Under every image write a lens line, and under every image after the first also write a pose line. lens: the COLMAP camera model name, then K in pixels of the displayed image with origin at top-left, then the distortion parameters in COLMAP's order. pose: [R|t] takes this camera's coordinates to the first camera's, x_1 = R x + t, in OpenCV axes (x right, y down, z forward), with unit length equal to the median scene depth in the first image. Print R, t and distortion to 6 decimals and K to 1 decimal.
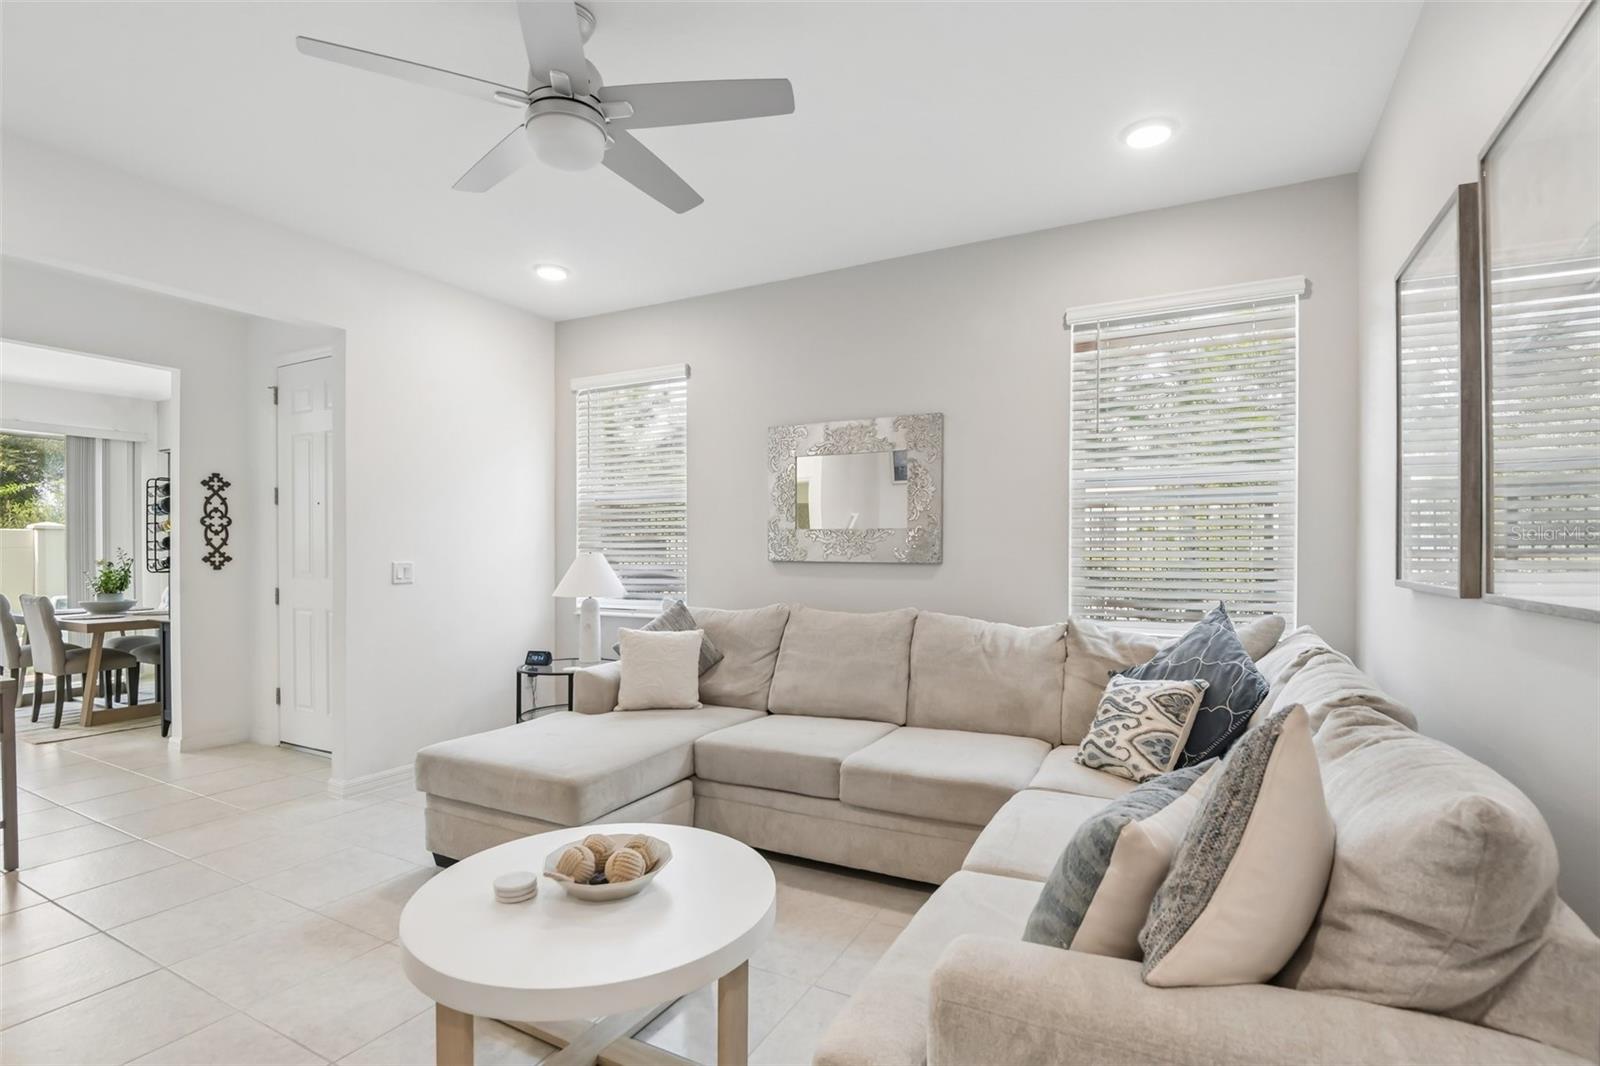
lens RADIAL K [[722.6, 0, 802.9], [0, 722.6, 554.3], [0, 0, 1]] dist [-0.000922, -0.000619]
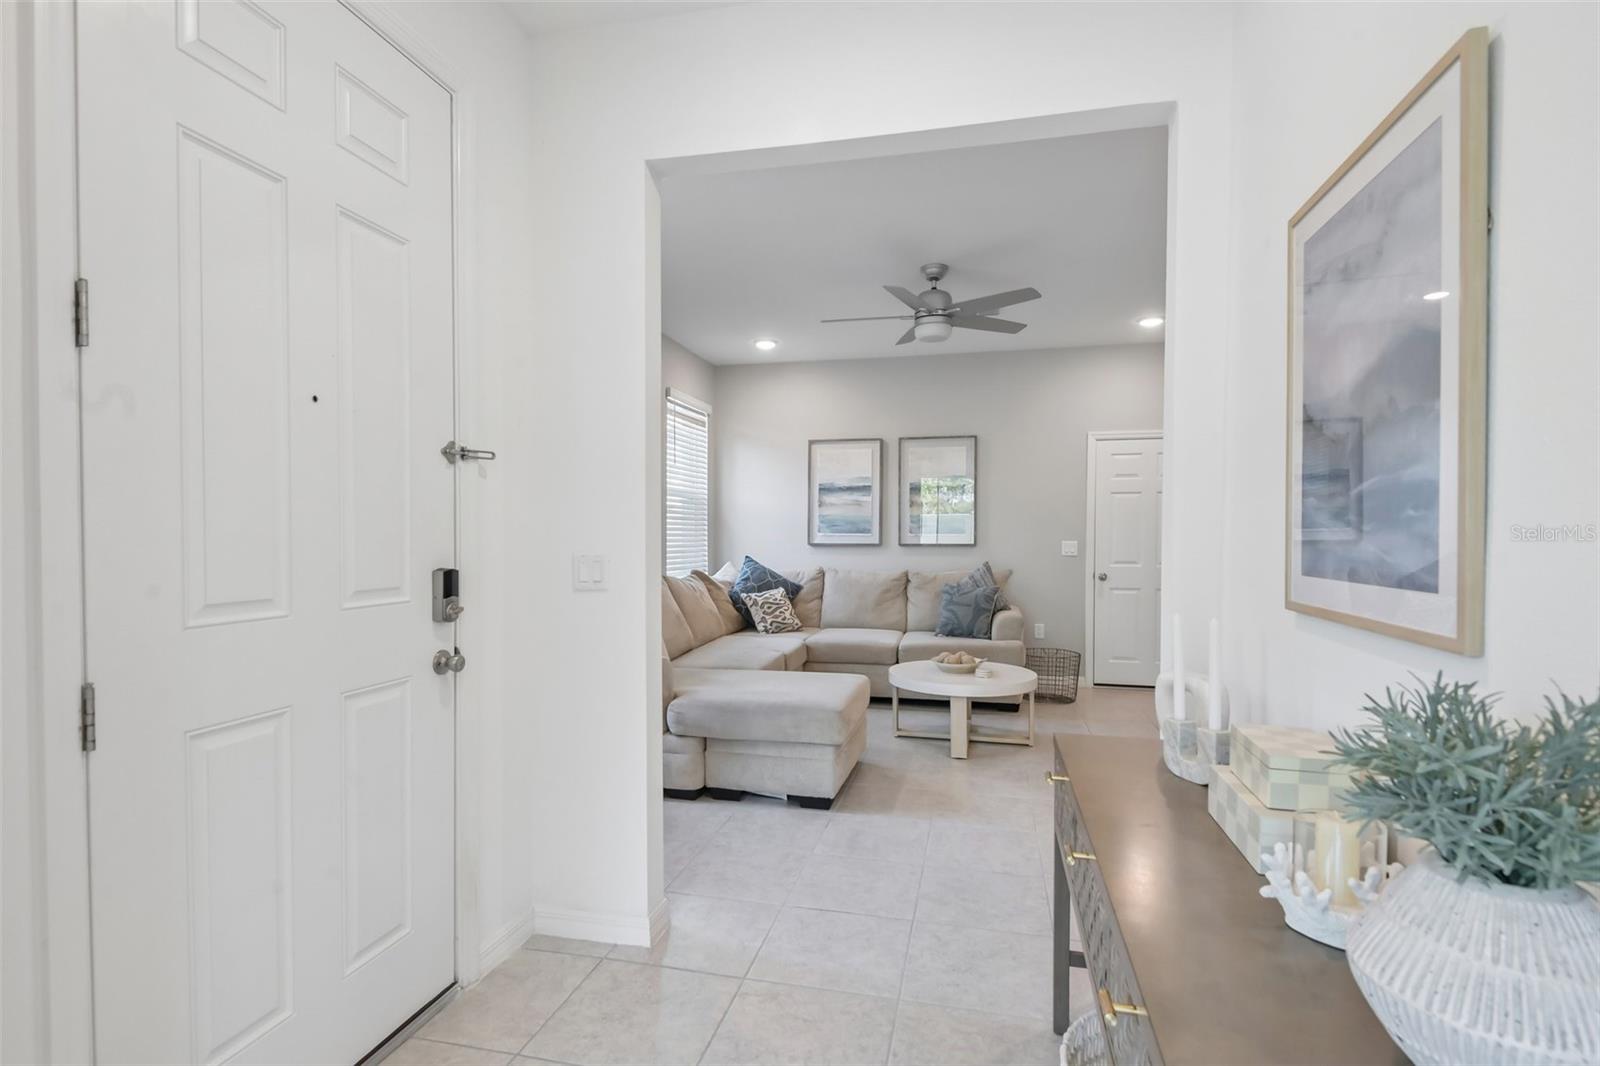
lens RADIAL K [[769.5, 0, 801.7], [0, 769.5, 555.5], [0, 0, 1]] dist [0.001434, -0.000161]
pose [[-0.235160, -0.028837, 0.971529, -1.064033], [0.003859, 0.999524, 0.030602, -0.005158], [-0.971949, 0.010945, -0.234937, 0.835022]]
